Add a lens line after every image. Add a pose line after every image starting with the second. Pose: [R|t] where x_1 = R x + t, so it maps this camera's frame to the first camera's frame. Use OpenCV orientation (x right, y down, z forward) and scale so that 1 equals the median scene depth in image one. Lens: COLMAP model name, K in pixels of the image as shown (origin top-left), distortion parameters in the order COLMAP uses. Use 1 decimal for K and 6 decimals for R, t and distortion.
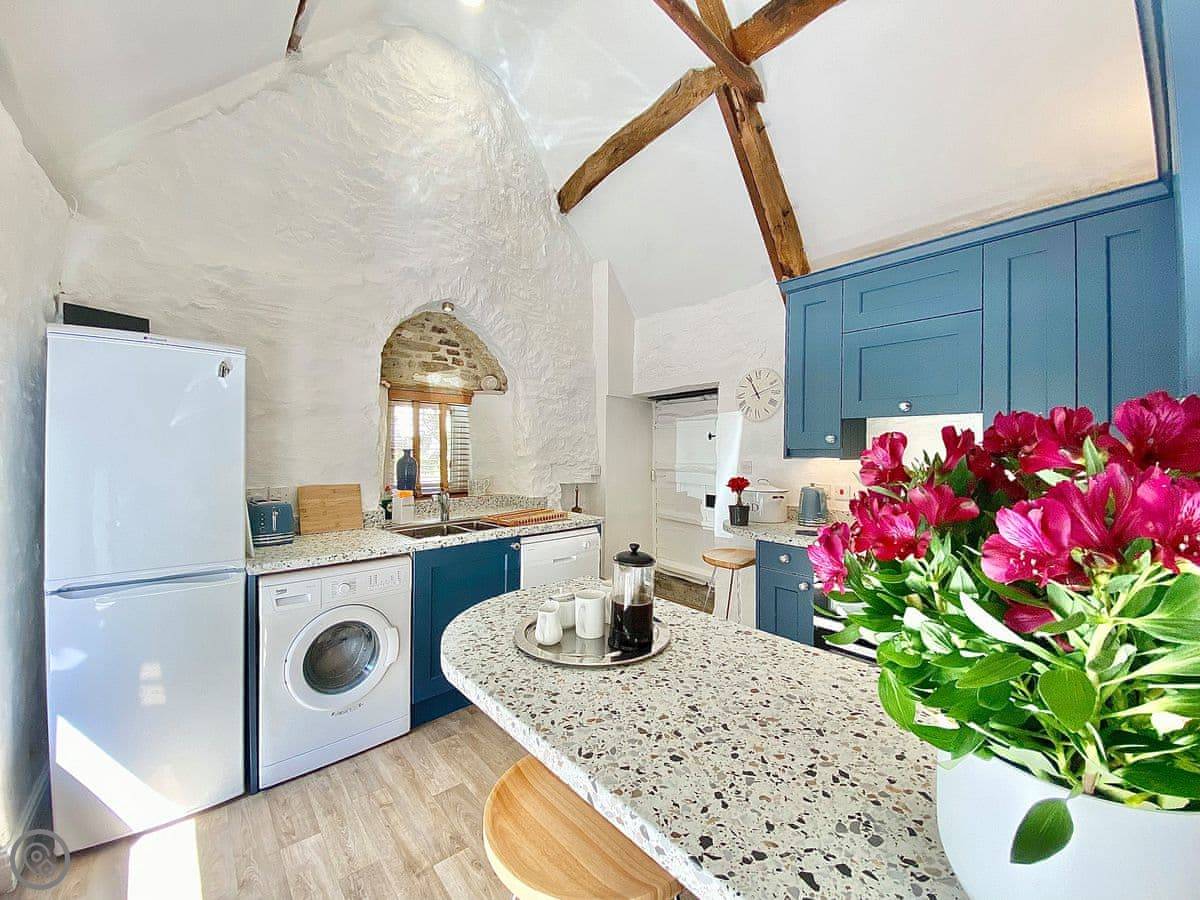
lens RADIAL K [[478.4, 0, 581.1], [0, 478.4, 444.4], [0, 0, 1]] dist [-0.016214, -0.000405]
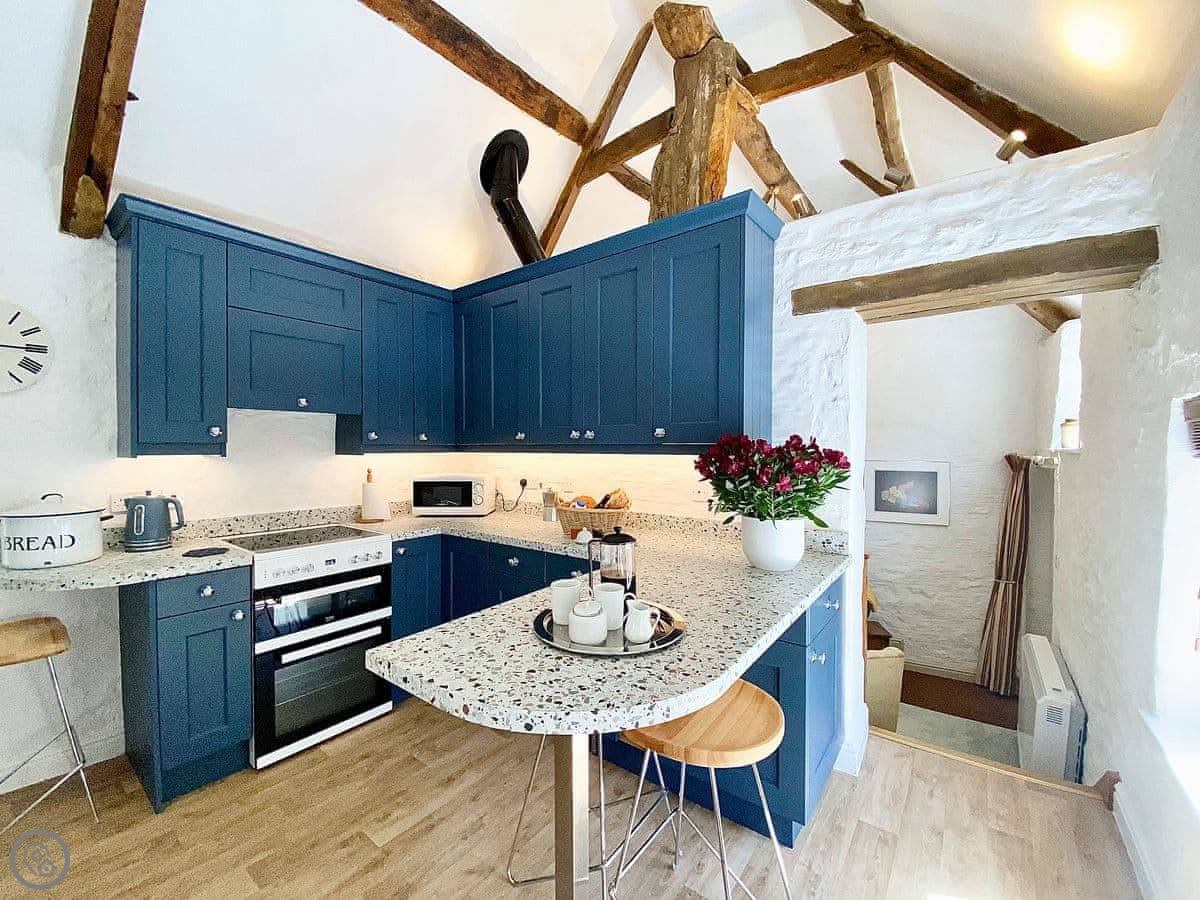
lens RADIAL K [[487.3, 0, 600.0], [0, 487.3, 450.0], [0, 0, 1]] dist [0.000875, -0.000050]
pose [[-0.214999, -0.025145, 0.976291, -1.304850], [-0.000954, 0.999673, 0.025537, -0.012628], [-0.976614, 0.004559, -0.214952, 1.627136]]
